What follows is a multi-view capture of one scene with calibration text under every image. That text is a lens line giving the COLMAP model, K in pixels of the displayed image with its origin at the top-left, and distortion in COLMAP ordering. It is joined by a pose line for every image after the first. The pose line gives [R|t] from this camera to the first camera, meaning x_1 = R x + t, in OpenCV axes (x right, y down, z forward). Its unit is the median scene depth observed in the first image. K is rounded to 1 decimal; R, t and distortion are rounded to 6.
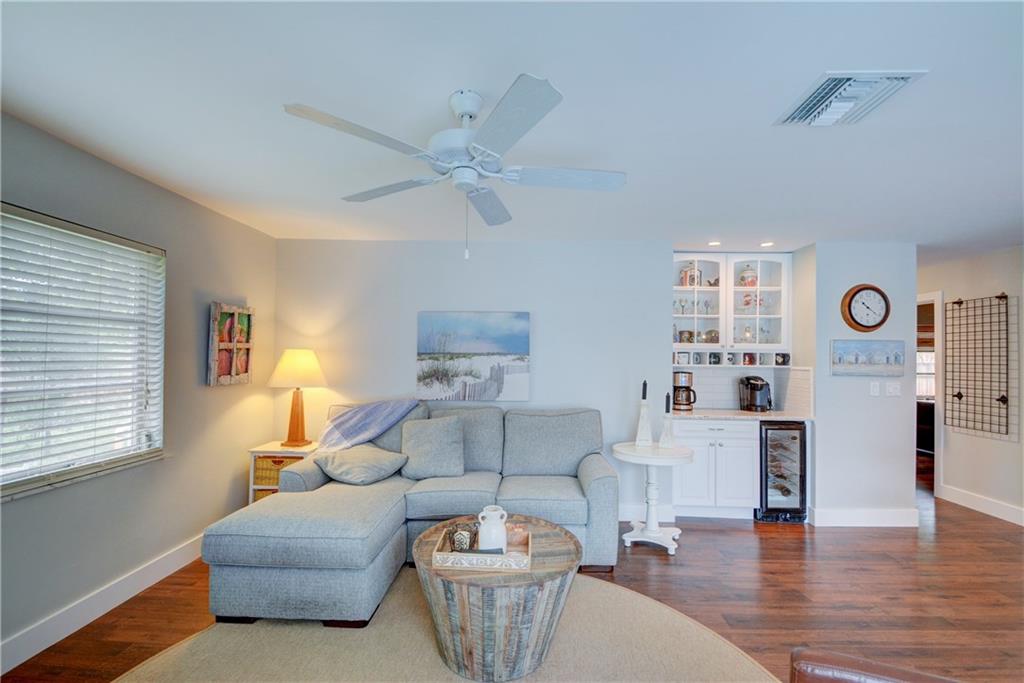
lens RADIAL K [[453.2, 0, 510.7], [0, 453.2, 351.4], [0, 0, 1]] dist [-0.003632, -0.003180]
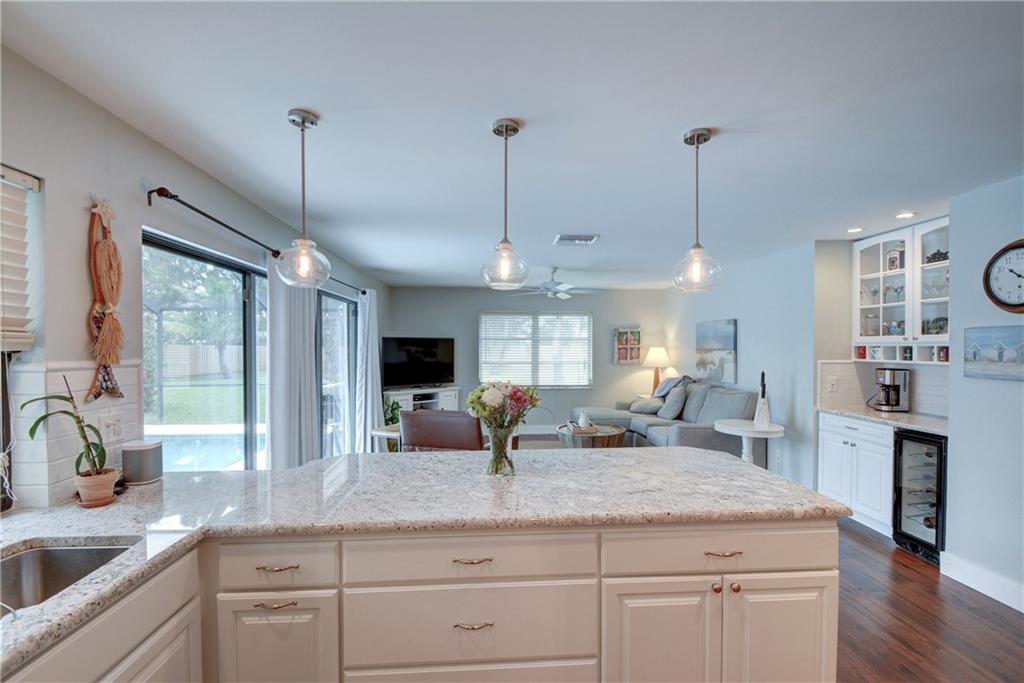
lens RADIAL K [[453.2, 0, 512.7], [0, 453.2, 350.2], [0, 0, 1]] dist [-0.003632, -0.003180]
pose [[0.086000, -0.002561, -0.996292, 1.348571], [0.015226, 0.999883, -0.001256, -0.000117], [0.996179, -0.015062, 0.086029, 0.215115]]
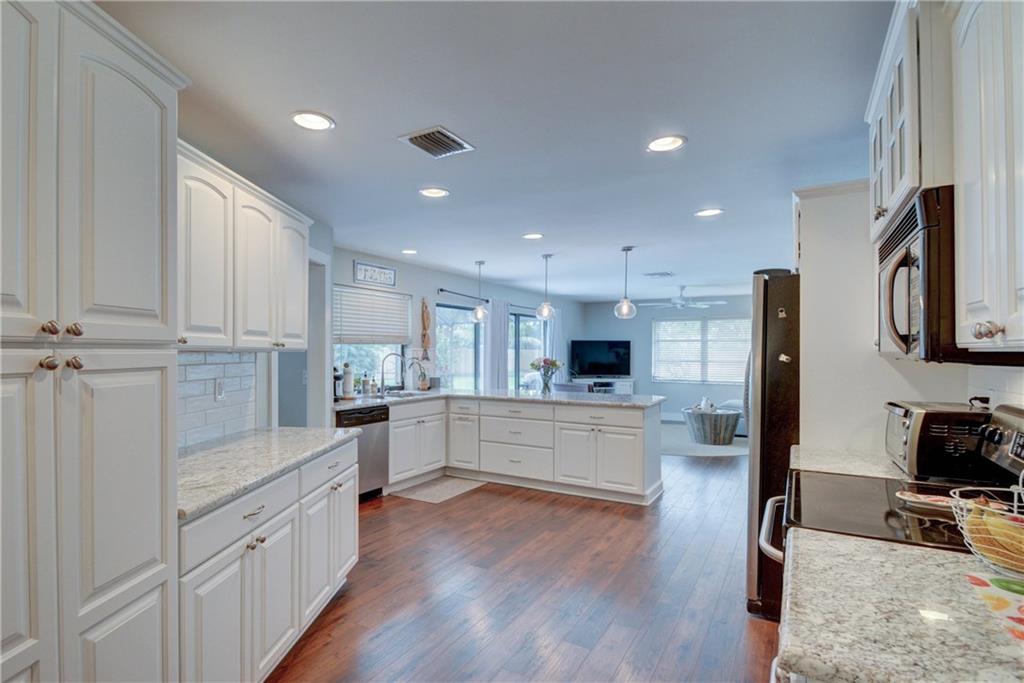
lens RADIAL K [[514.3, 0, 509.6], [0, 514.3, 344.8], [0, 0, 1]] dist [-0.001327, -0.000023]
pose [[-0.461687, -0.023975, -0.886719, 2.193768], [0.006139, 0.999524, -0.030221, 0.043997], [0.887022, -0.019396, -0.461320, 0.840347]]
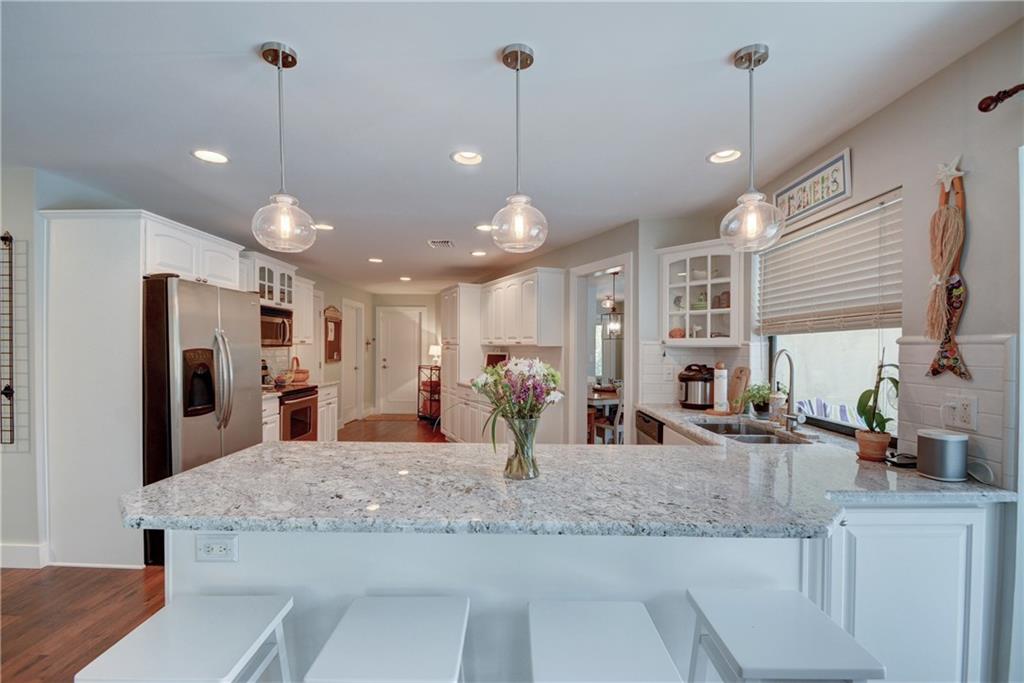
lens RADIAL K [[453.2, 0, 512.3], [0, 453.2, 350.3], [0, 0, 1]] dist [-0.003632, -0.003180]
pose [[-0.014293, -0.021200, 0.999673, 0.424612], [-0.019357, 0.999594, 0.020921, 0.016667], [-0.999710, -0.019052, -0.014698, 0.260805]]
